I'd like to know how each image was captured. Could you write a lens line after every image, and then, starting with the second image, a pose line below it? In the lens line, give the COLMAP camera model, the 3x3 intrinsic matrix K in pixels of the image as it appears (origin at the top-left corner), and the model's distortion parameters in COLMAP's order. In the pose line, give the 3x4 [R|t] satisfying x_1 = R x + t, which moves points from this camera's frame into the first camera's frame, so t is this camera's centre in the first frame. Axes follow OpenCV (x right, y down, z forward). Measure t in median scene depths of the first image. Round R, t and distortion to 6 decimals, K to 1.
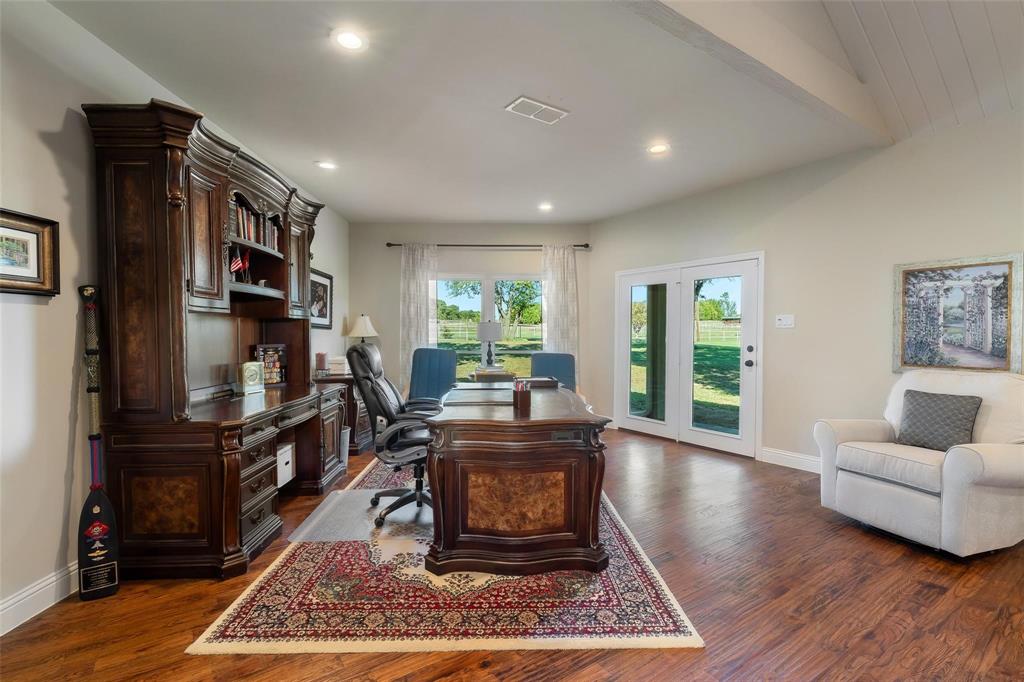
lens RADIAL K [[469.5, 0, 514.0], [0, 469.5, 342.4], [0, 0, 1]] dist [-0.009156, 0.000228]
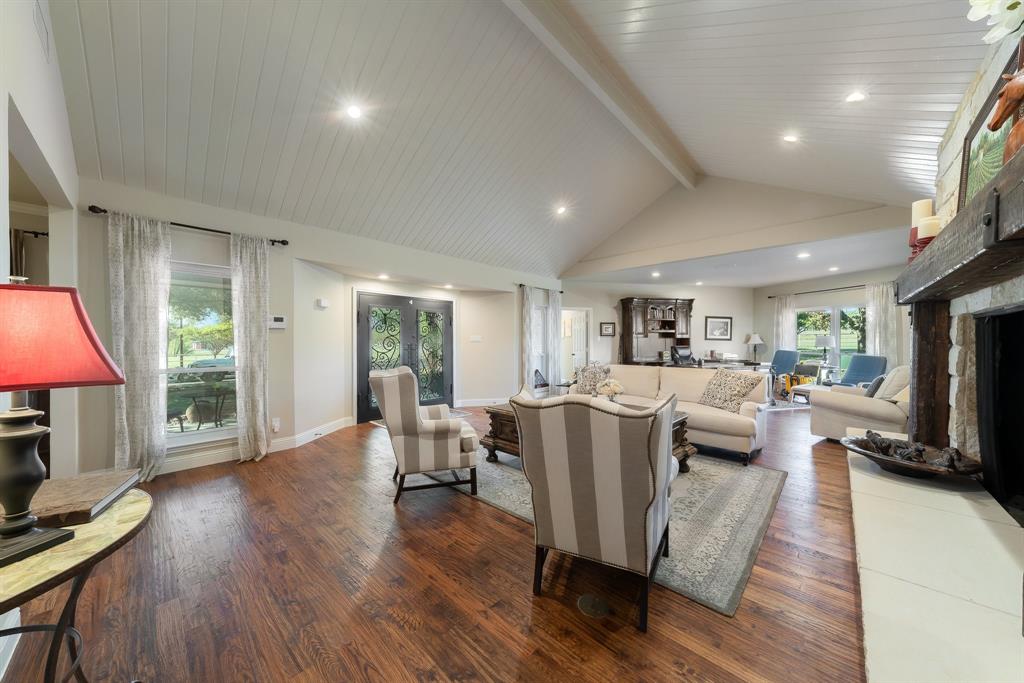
lens RADIAL K [[345.3, 0, 507.1], [0, 345.3, 344.5], [0, 0, 1]] dist [0.002504, 0.000143]
pose [[0.196543, 0.010225, -0.980442, 1.887090], [-0.015925, 0.999847, 0.007235, -0.007324], [0.980366, 0.014192, 0.196676, -0.717618]]
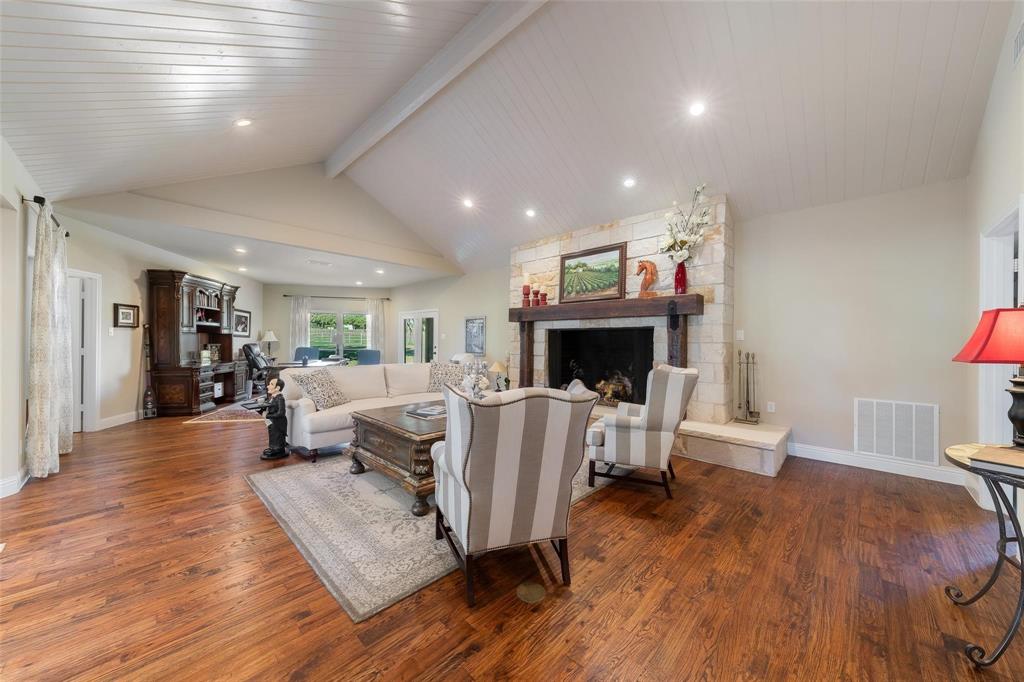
lens RADIAL K [[362.5, 0, 506.3], [0, 362.5, 340.4], [0, 0, 1]] dist [-0.000244, 0.000174]
pose [[0.984188, 0.008242, 0.176938, 0.790974], [-0.004698, 0.999780, -0.020441, 0.020865], [-0.177067, 0.019287, 0.984010, -1.382172]]
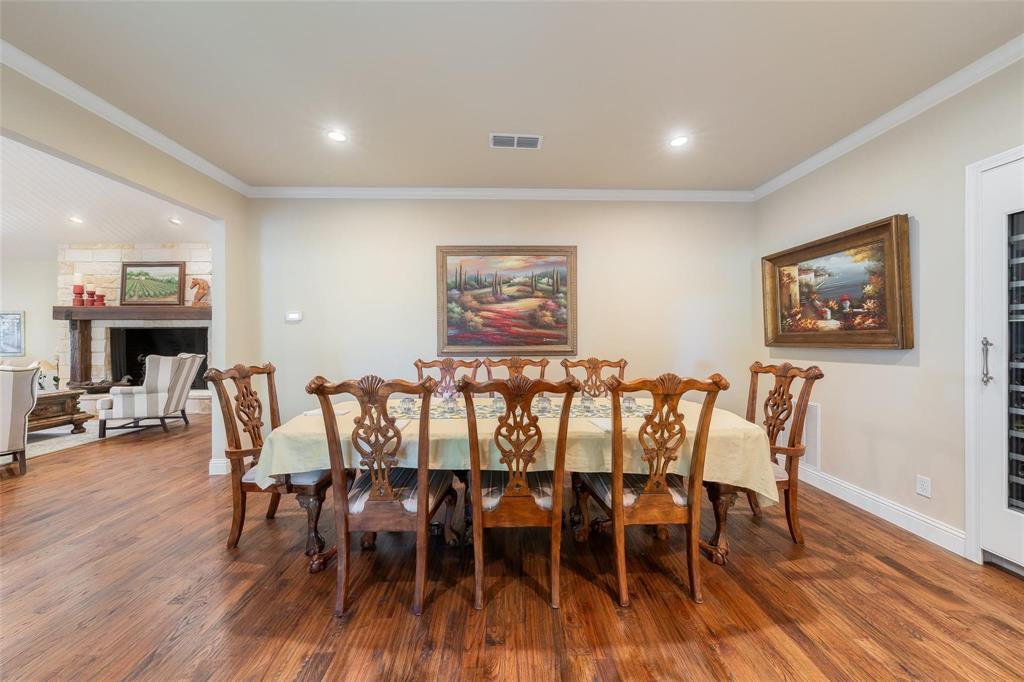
lens RADIAL K [[362.5, 0, 512.4], [0, 362.5, 340.3], [0, 0, 1]] dist [-0.000244, 0.000174]
pose [[0.562352, -0.002664, 0.826894, 0.926345], [0.016315, 0.999836, -0.007874, 0.048375], [-0.826737, 0.017919, 0.562303, -2.606435]]
